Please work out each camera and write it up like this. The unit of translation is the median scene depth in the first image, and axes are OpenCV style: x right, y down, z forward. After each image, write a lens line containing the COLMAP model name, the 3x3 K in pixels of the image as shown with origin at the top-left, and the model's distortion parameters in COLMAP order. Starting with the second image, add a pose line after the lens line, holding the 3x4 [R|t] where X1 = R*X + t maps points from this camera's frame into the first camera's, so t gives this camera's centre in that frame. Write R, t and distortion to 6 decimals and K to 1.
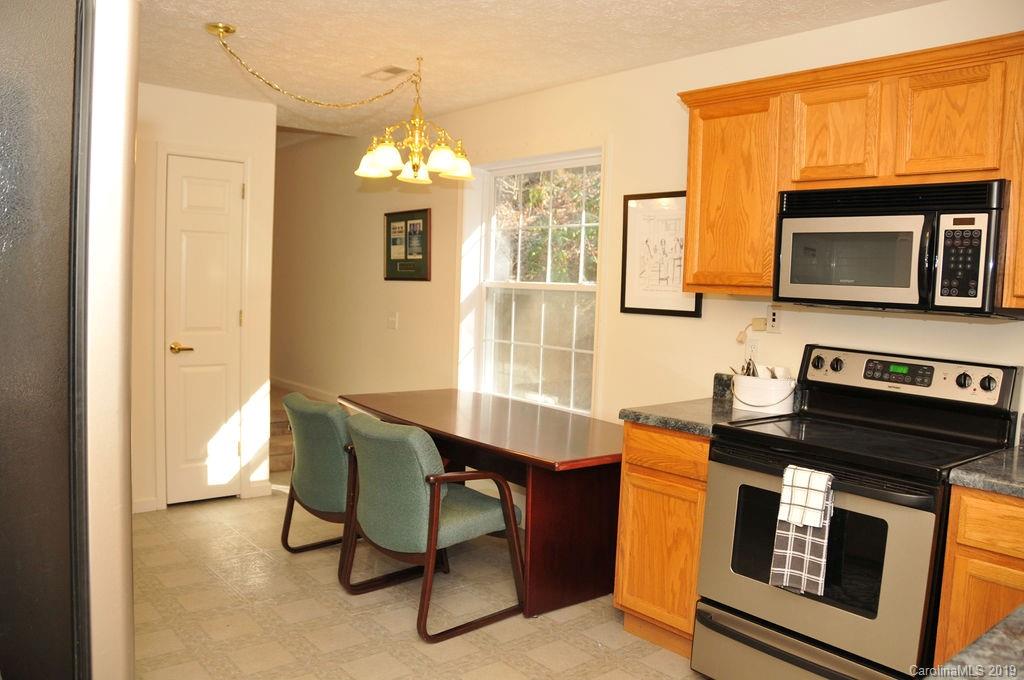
lens RADIAL K [[793.1, 0, 512.9], [0, 793.1, 346.4], [0, 0, 1]] dist [-0.171815, 0.126892]
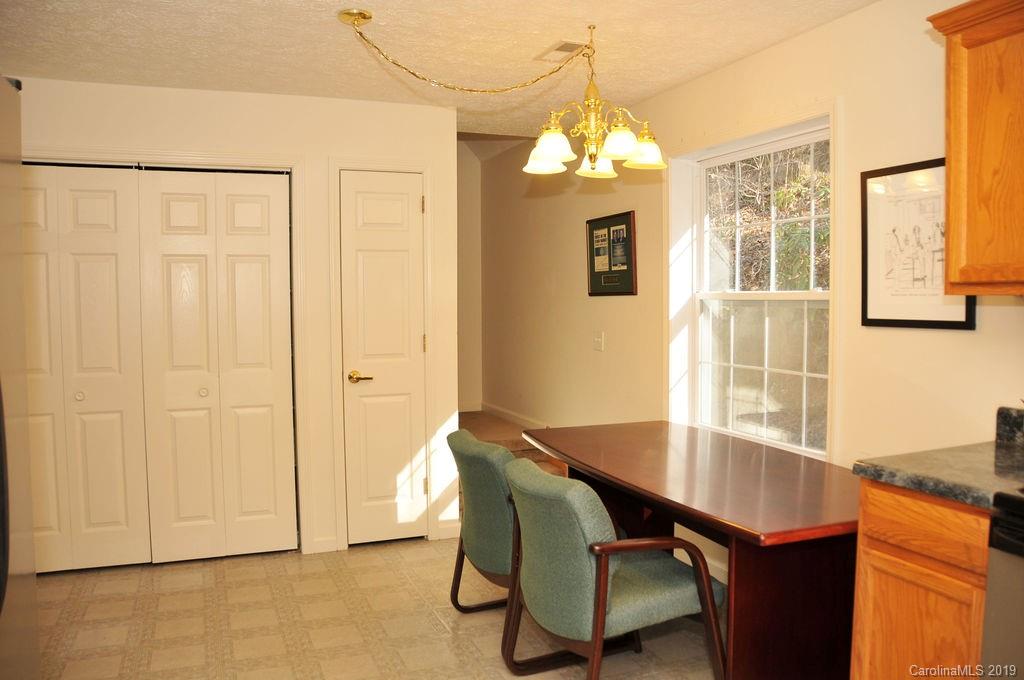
lens RADIAL K [[793.1, 0, 512.9], [0, 793.1, 346.4], [0, 0, 1]] dist [-0.171815, 0.126892]
pose [[0.948217, -0.022145, -0.316849, 0.054314], [0.015158, 0.999585, -0.024498, -0.010280], [0.317260, 0.018426, 0.948160, 0.196690]]
